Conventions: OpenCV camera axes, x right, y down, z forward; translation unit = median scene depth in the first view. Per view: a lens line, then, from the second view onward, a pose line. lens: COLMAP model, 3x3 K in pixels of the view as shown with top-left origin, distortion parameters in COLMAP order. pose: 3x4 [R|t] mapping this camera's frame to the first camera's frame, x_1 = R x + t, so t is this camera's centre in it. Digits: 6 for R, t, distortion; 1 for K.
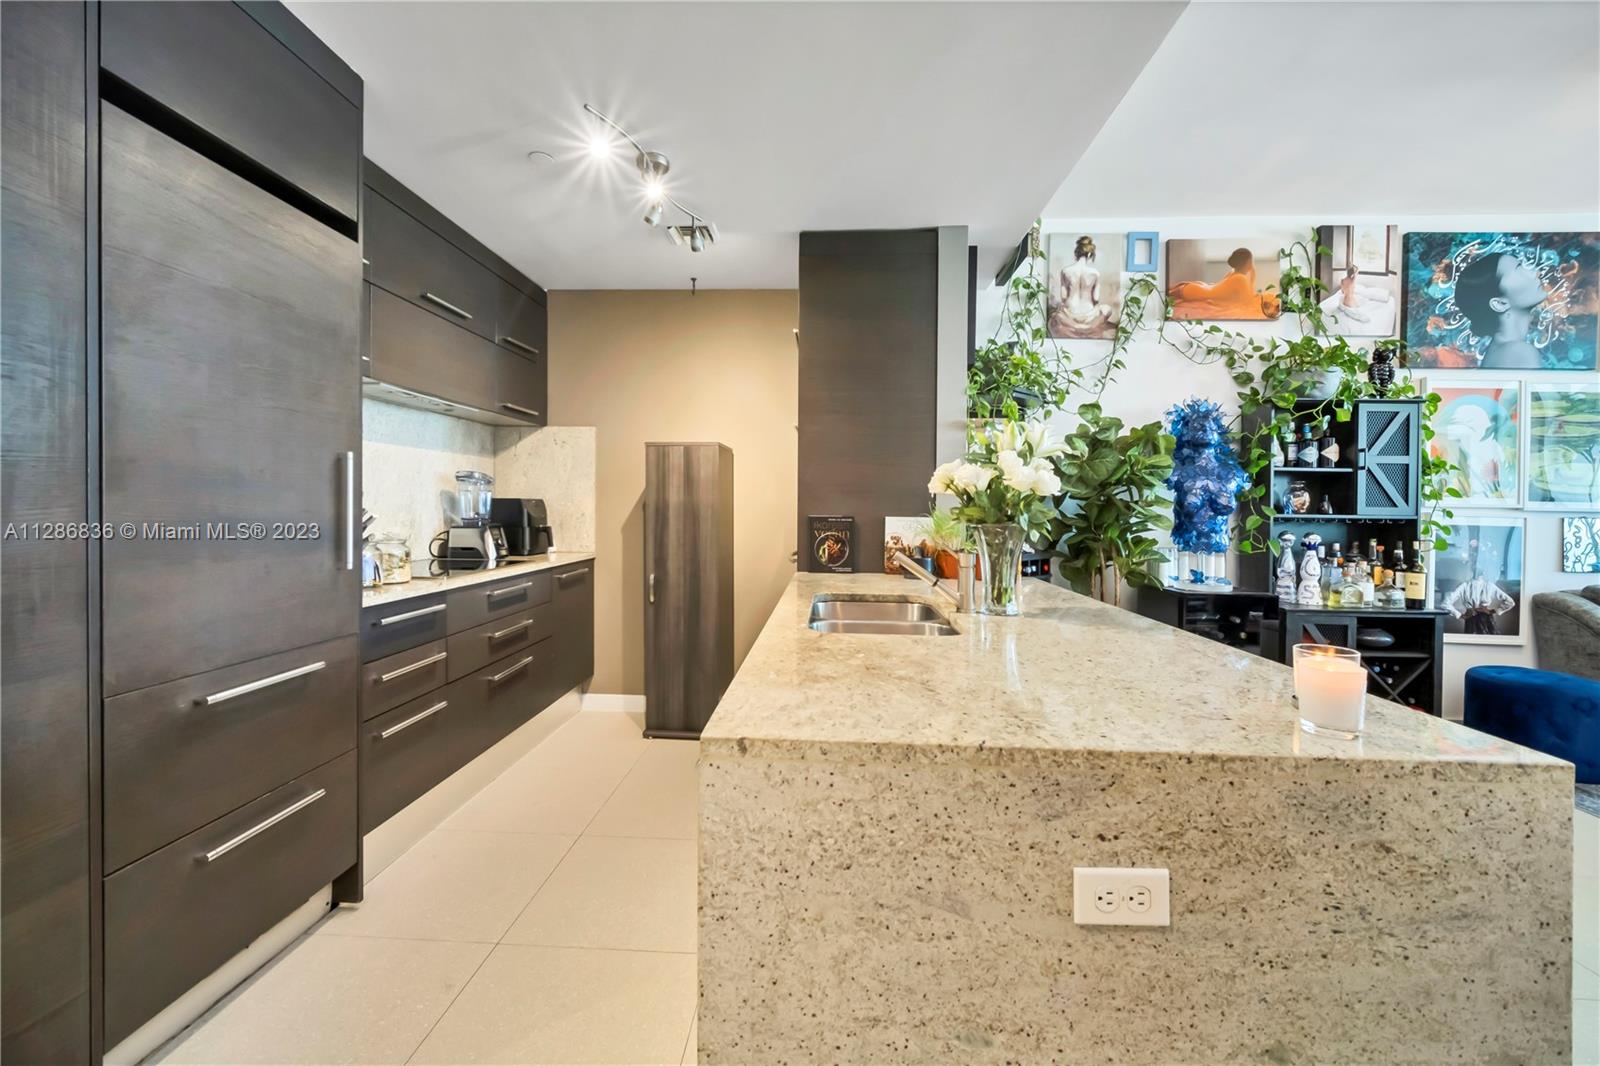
lens RADIAL K [[660.4, 0, 791.2], [0, 660.4, 508.0], [0, 0, 1]] dist [-0.001060, 0.002175]
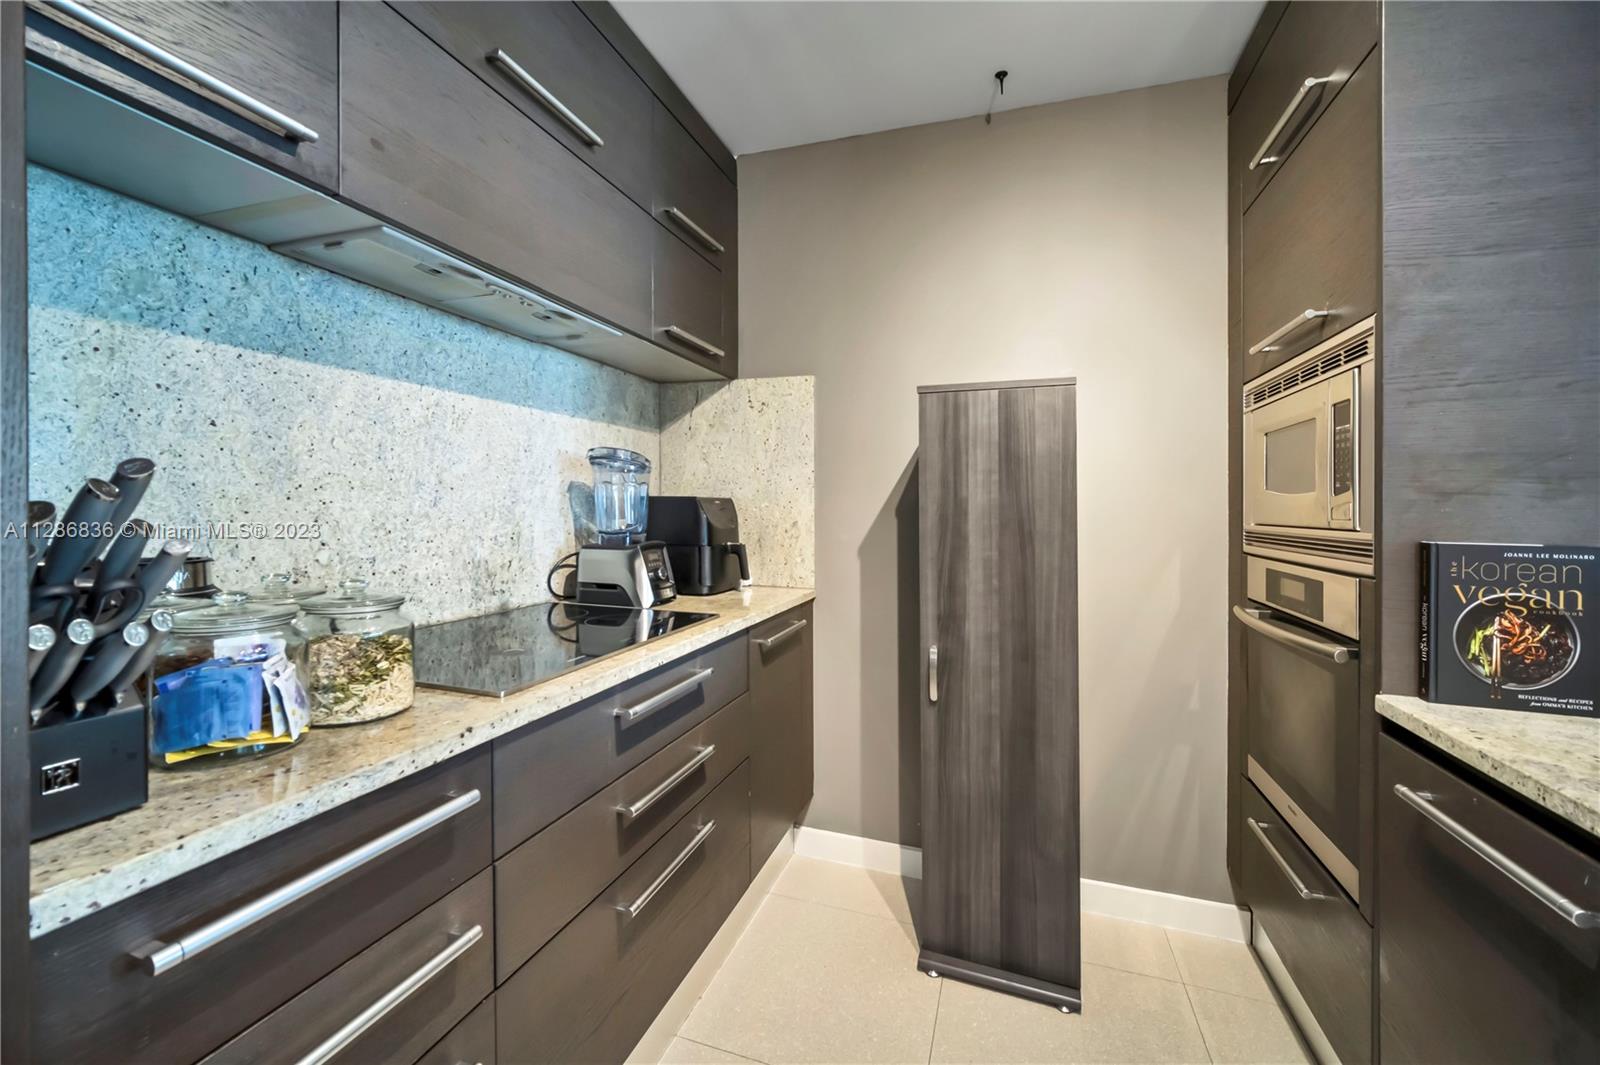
lens RADIAL K [[655.5, 0, 774.9], [0, 655.5, 485.7], [0, 0, 1]] dist [-0.004421, 0.000064]
pose [[0.959292, -0.006911, -0.282333, -0.175471], [-0.001451, 0.999567, -0.029399, -0.006962], [0.282414, 0.028612, 0.958866, 0.453449]]
